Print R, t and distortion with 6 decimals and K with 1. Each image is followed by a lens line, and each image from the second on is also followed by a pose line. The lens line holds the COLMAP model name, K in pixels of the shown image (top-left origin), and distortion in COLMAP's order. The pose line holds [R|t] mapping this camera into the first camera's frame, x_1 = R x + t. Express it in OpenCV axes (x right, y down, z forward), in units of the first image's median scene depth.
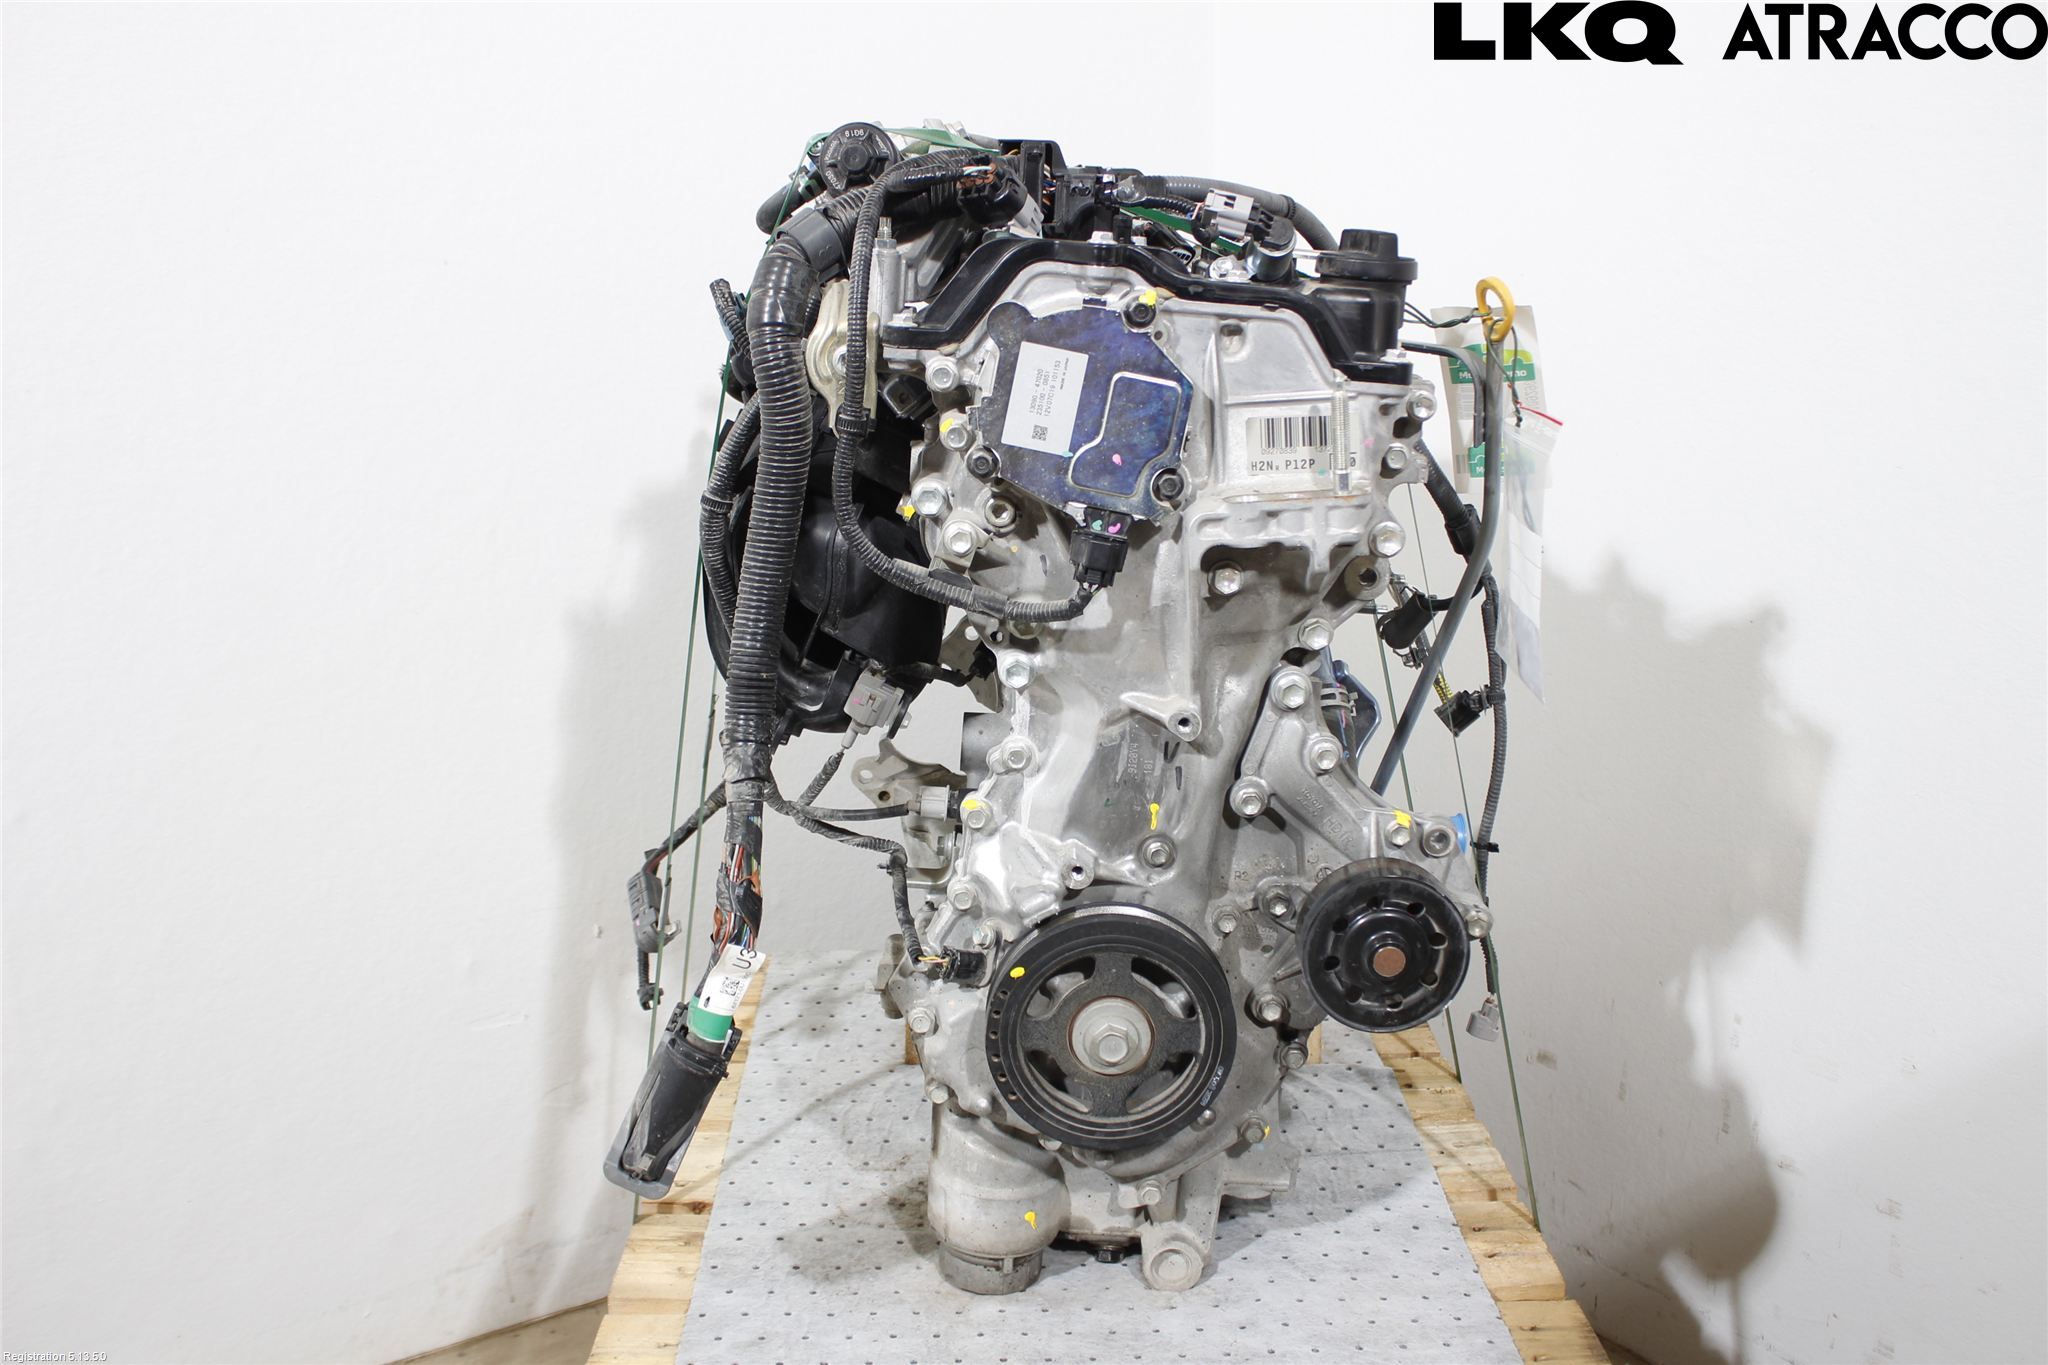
lens RADIAL K [[1975.8, 0, 1018.1], [0, 1975.8, 677.9], [0, 0, 1]] dist [-0.107332, 0.000000]
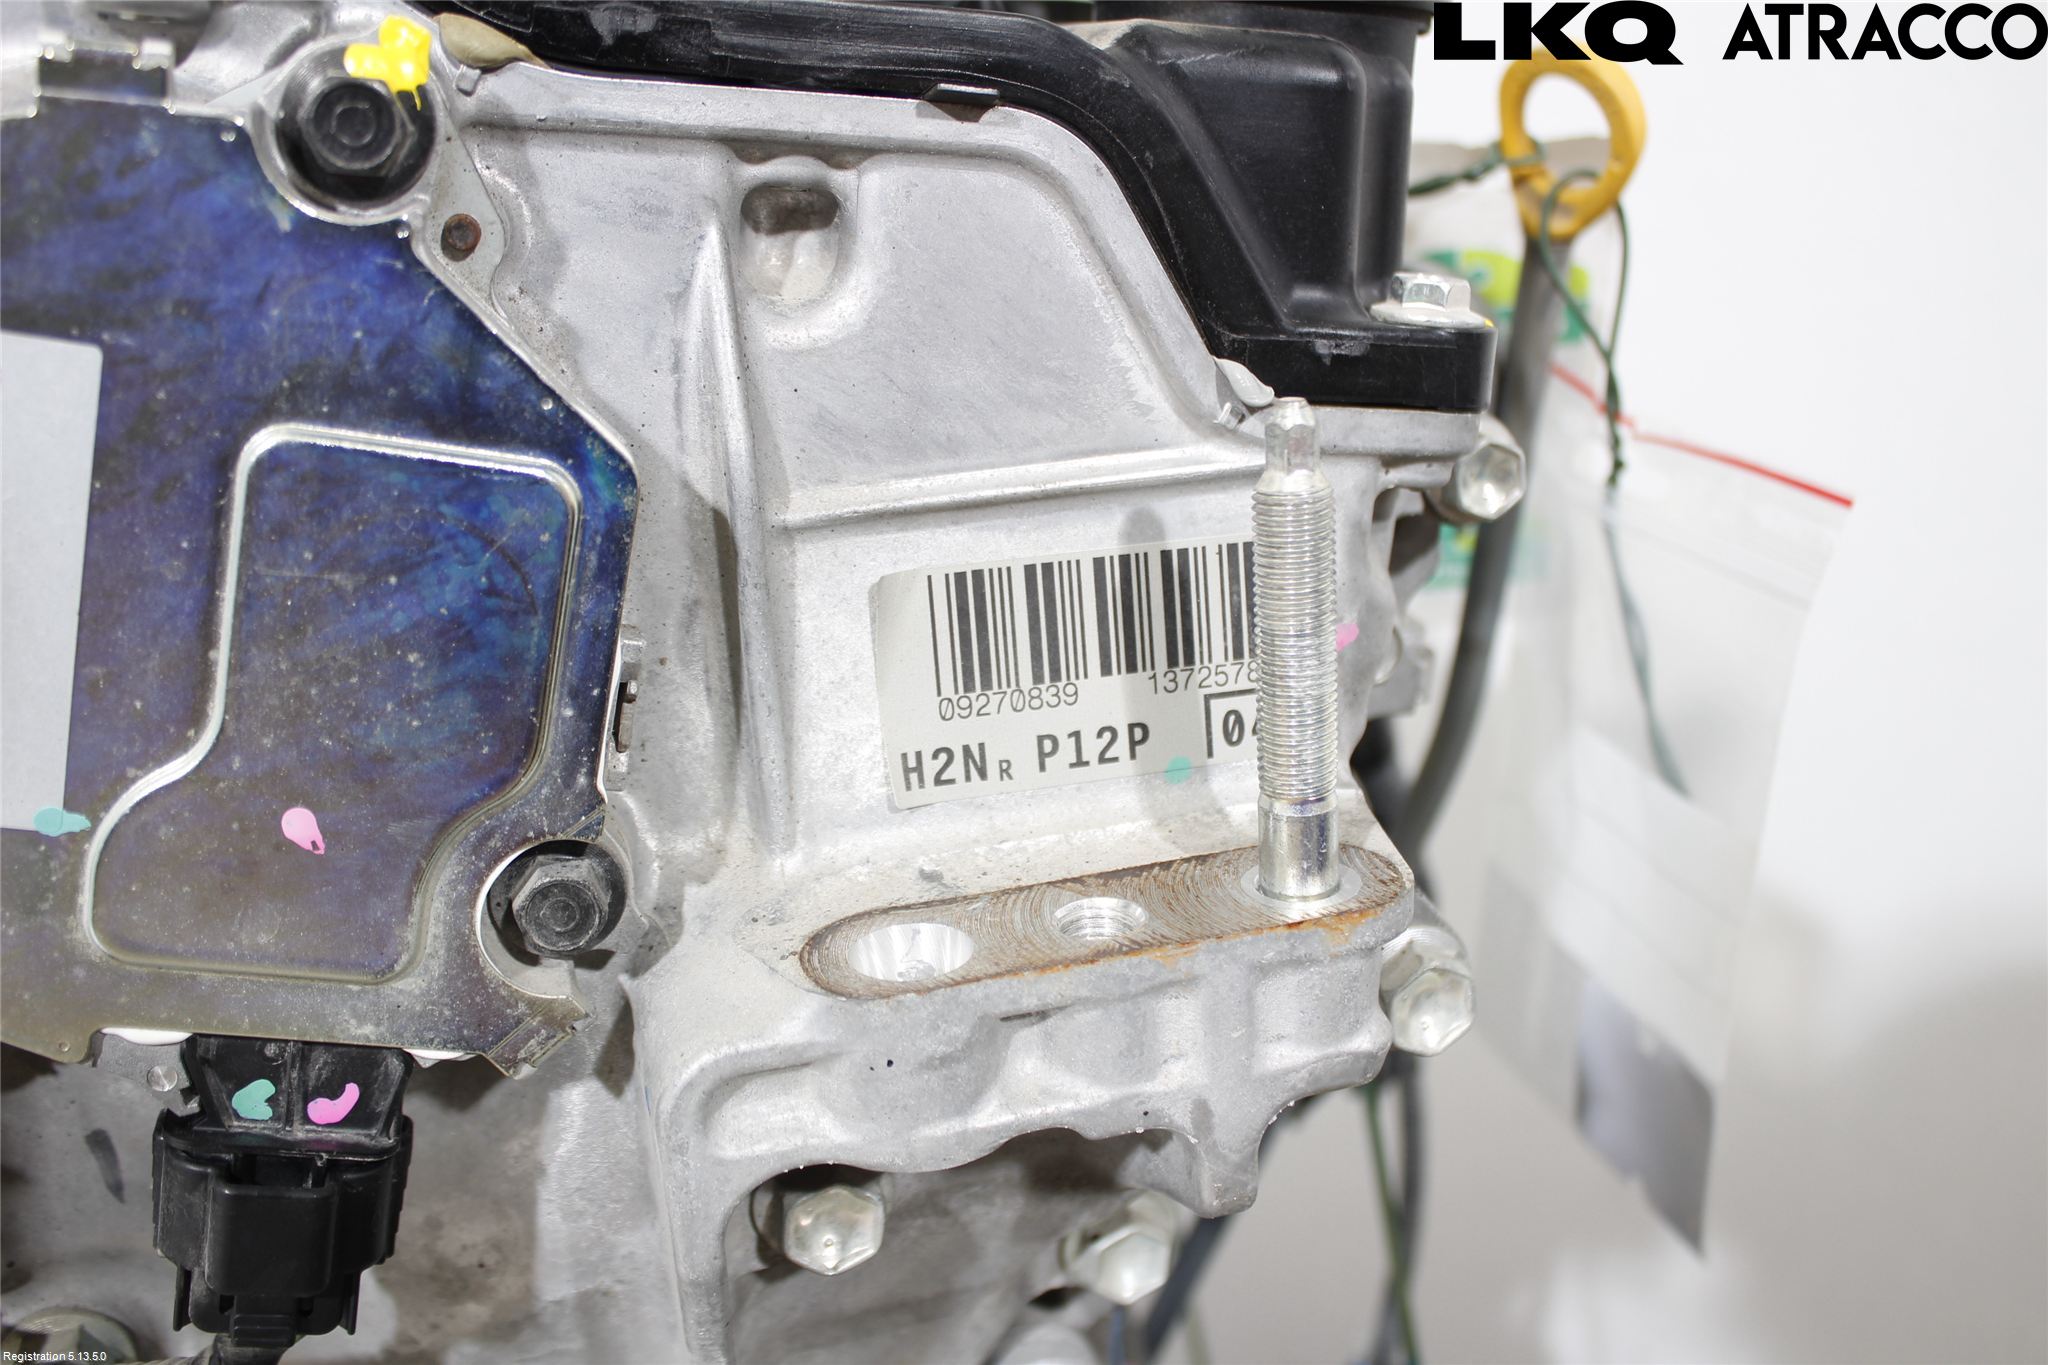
lens RADIAL K [[1975.8, 0, 1026.7], [0, 1975.8, 684.9], [0, 0, 1]] dist [-0.107332, 0.000000]
pose [[0.963848, -0.072298, 0.256458, 0.072220], [0.059550, 0.996589, 0.057142, -0.132469], [-0.259714, -0.039804, 0.964865, 0.769199]]
